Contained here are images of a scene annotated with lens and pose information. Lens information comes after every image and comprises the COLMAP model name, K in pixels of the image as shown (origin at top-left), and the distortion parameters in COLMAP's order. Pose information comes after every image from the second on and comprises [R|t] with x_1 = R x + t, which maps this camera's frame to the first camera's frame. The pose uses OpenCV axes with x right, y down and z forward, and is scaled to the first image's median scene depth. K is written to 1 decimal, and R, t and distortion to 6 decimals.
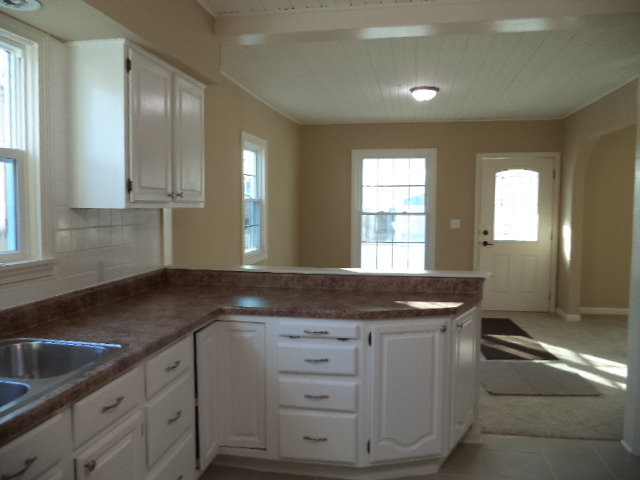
lens RADIAL K [[511.8, 0, 320.0], [0, 511.8, 240.0], [0, 0, 1]] dist [-0.041502, 0.012437]
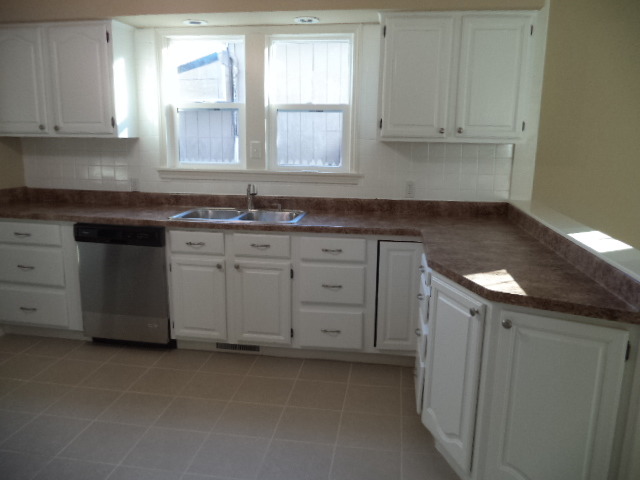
lens RADIAL K [[503.4, 0, 319.1], [0, 503.4, 242.6], [0, 0, 1]] dist [-0.030700, -0.011630]
pose [[0.031367, 0.187857, -0.981695, 1.037838], [-0.091361, 0.978606, 0.184347, -0.030880], [0.995324, 0.083906, 0.047859, 0.845192]]
